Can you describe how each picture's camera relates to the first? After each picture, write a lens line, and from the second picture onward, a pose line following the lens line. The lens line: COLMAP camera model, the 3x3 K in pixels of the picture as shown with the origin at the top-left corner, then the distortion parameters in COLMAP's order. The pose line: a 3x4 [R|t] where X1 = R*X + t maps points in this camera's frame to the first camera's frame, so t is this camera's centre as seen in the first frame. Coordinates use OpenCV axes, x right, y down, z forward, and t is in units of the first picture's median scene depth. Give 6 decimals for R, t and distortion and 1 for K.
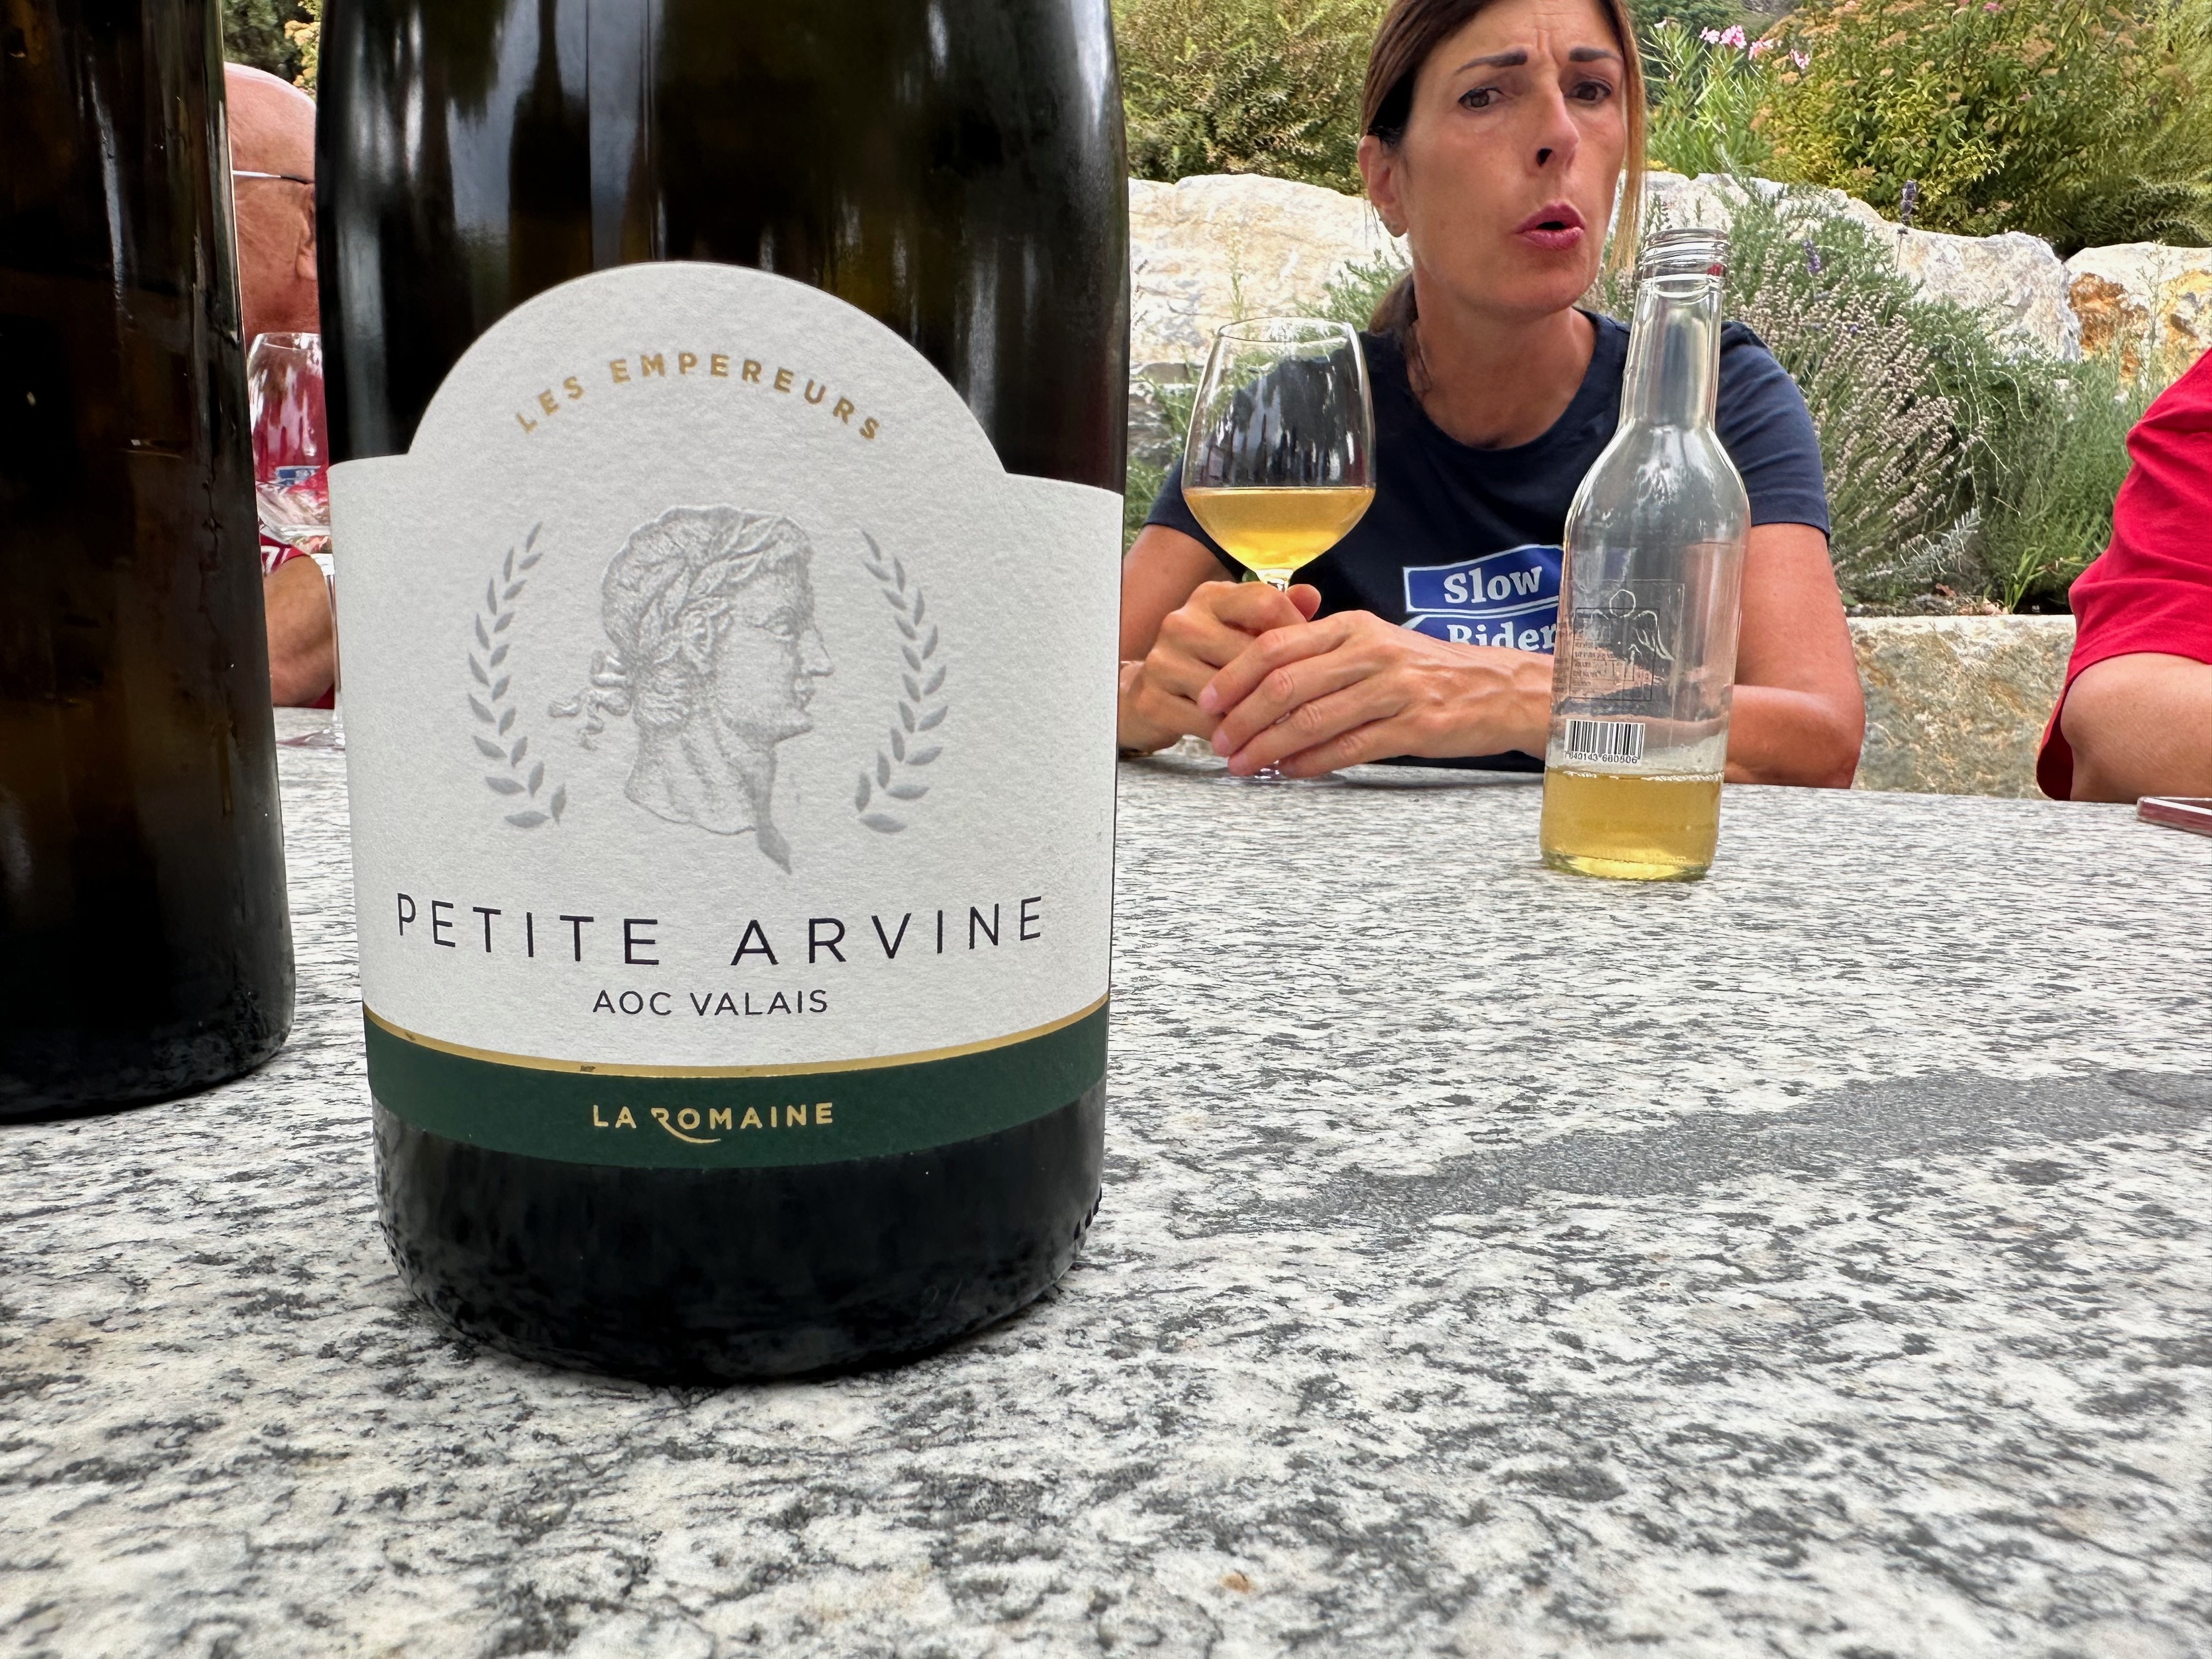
lens RADIAL K [[1703.6, 0, 1103.5], [0, 1703.6, 837.7], [0, 0, 1]] dist [0.007420, 0.006413]
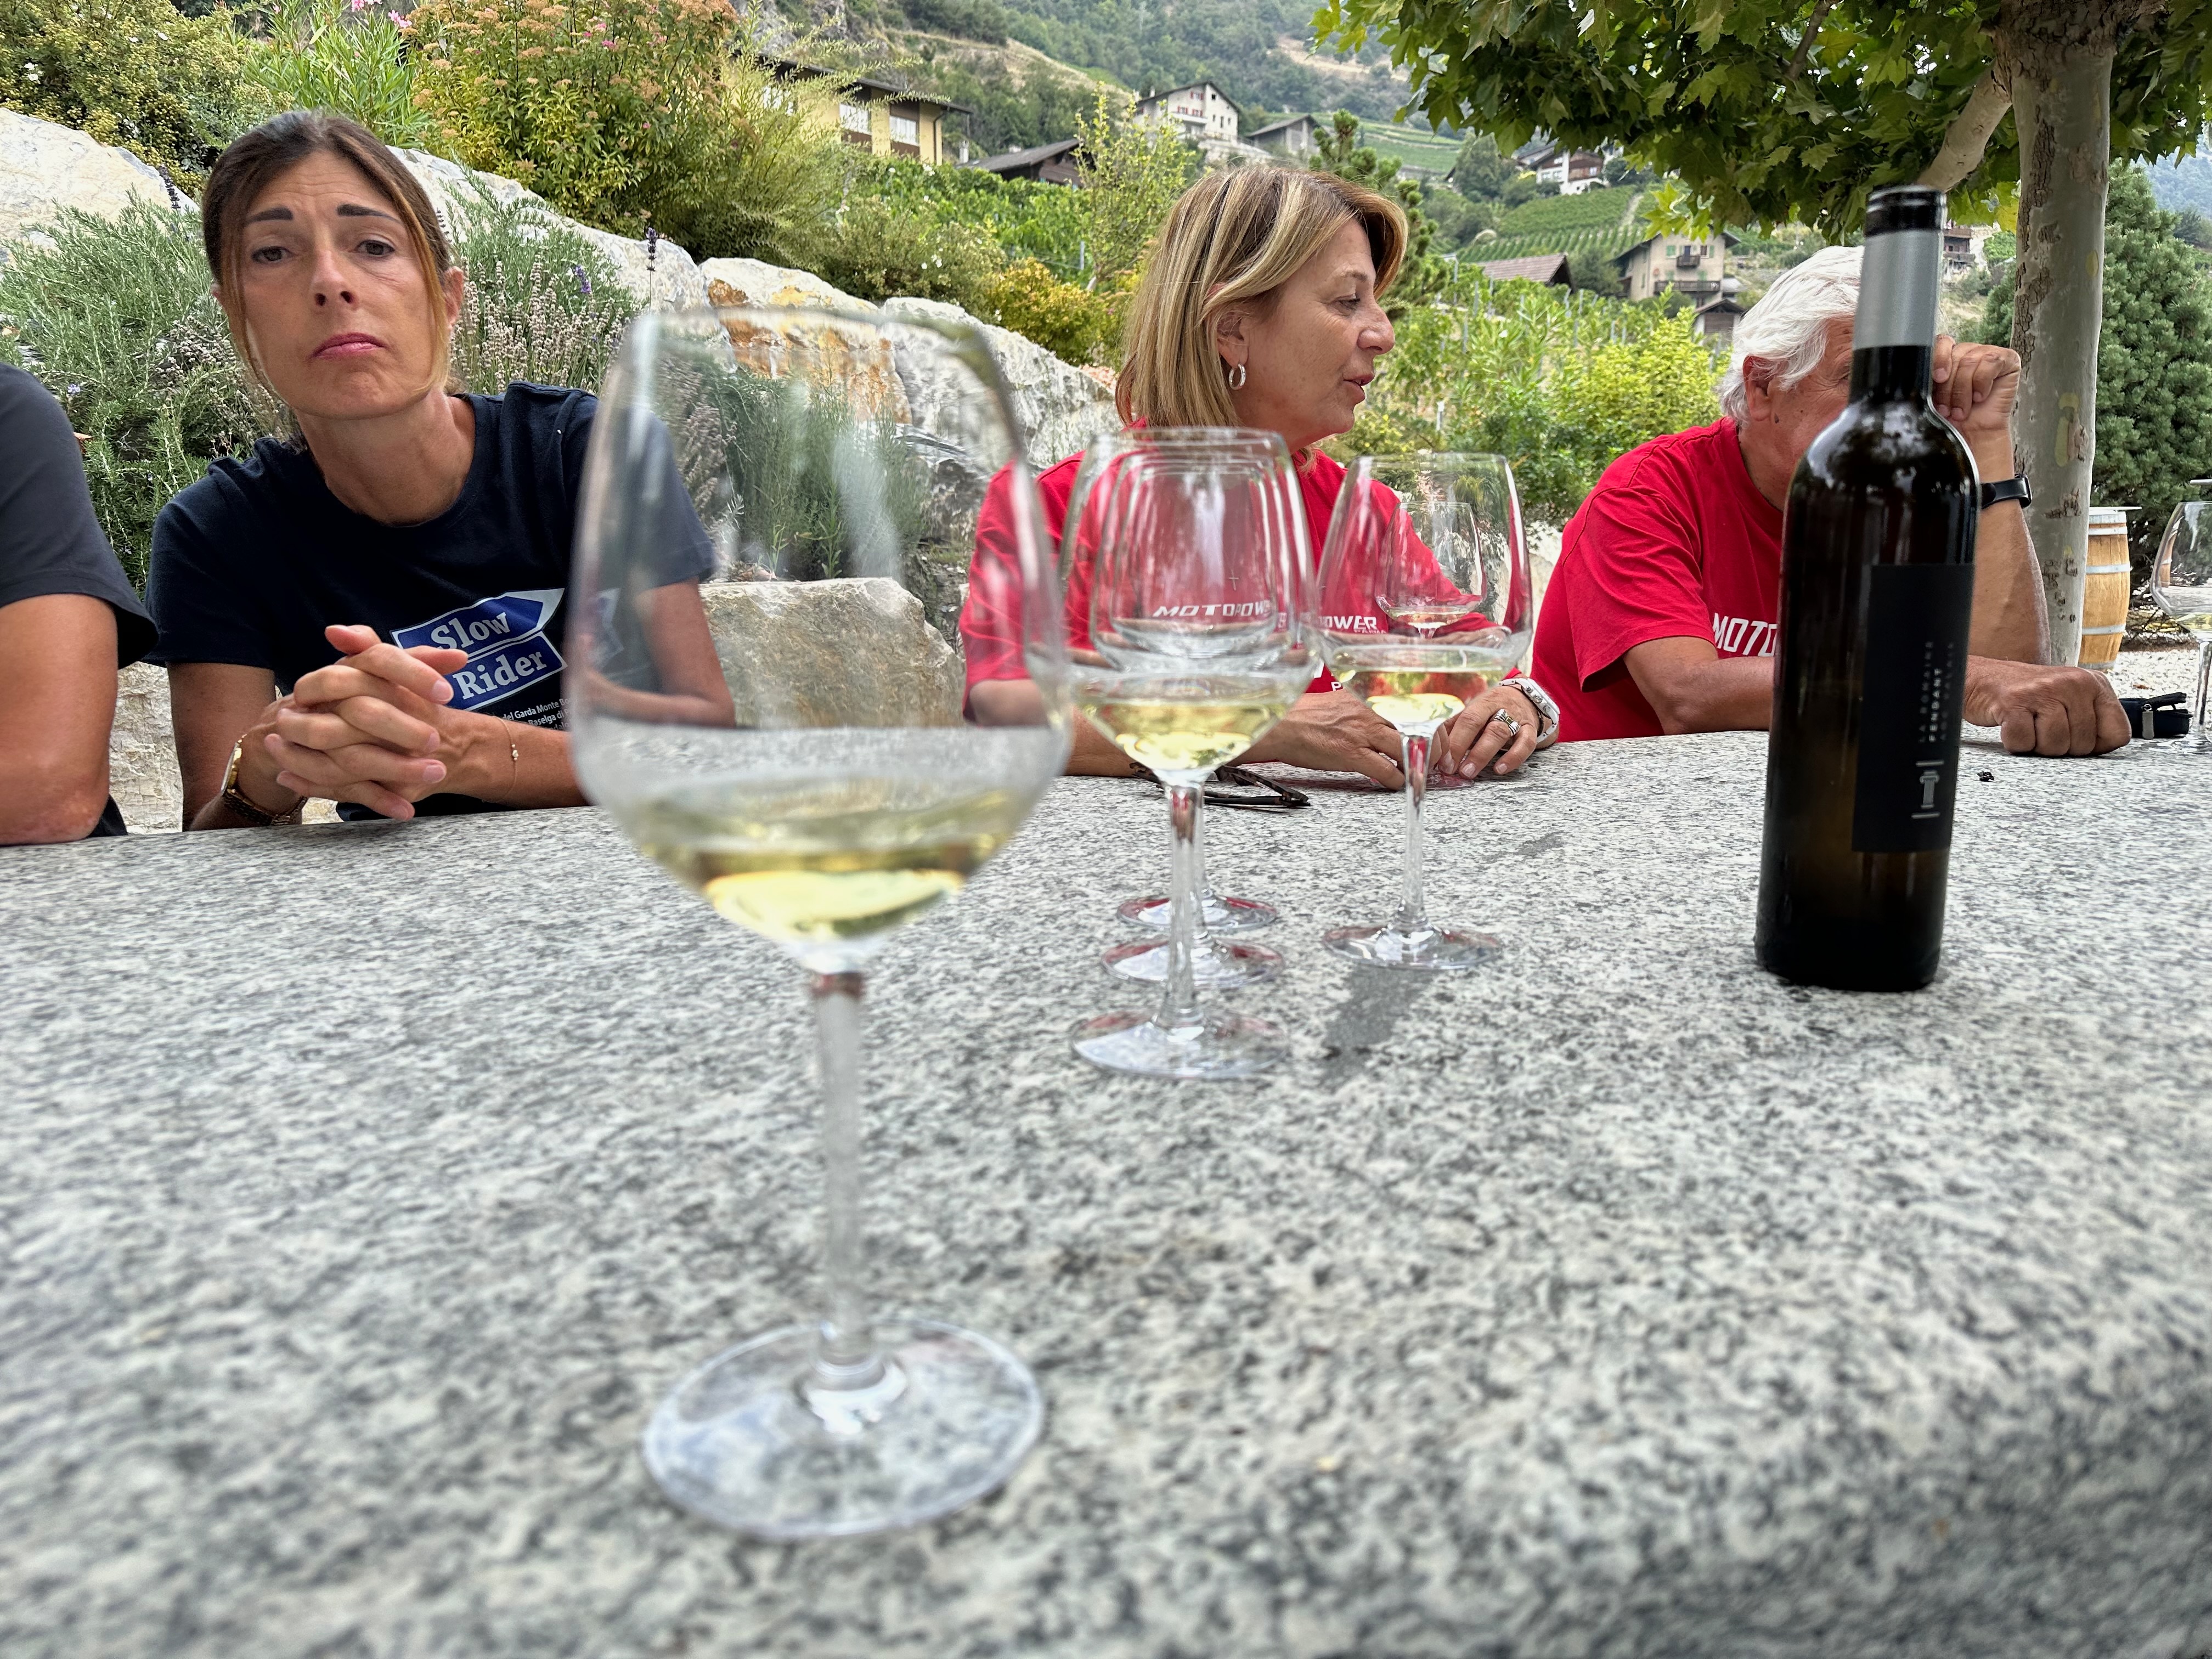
lens RADIAL K [[1545.2, 0, 1104.7], [0, 1545.2, 826.6], [0, 0, 1]] dist [-0.000645, -0.001675]
pose [[0.685965, -0.168458, 0.707865, -0.116254], [0.109883, 0.985657, 0.128084, -0.034352], [-0.719289, -0.010079, 0.694637, -0.030678]]
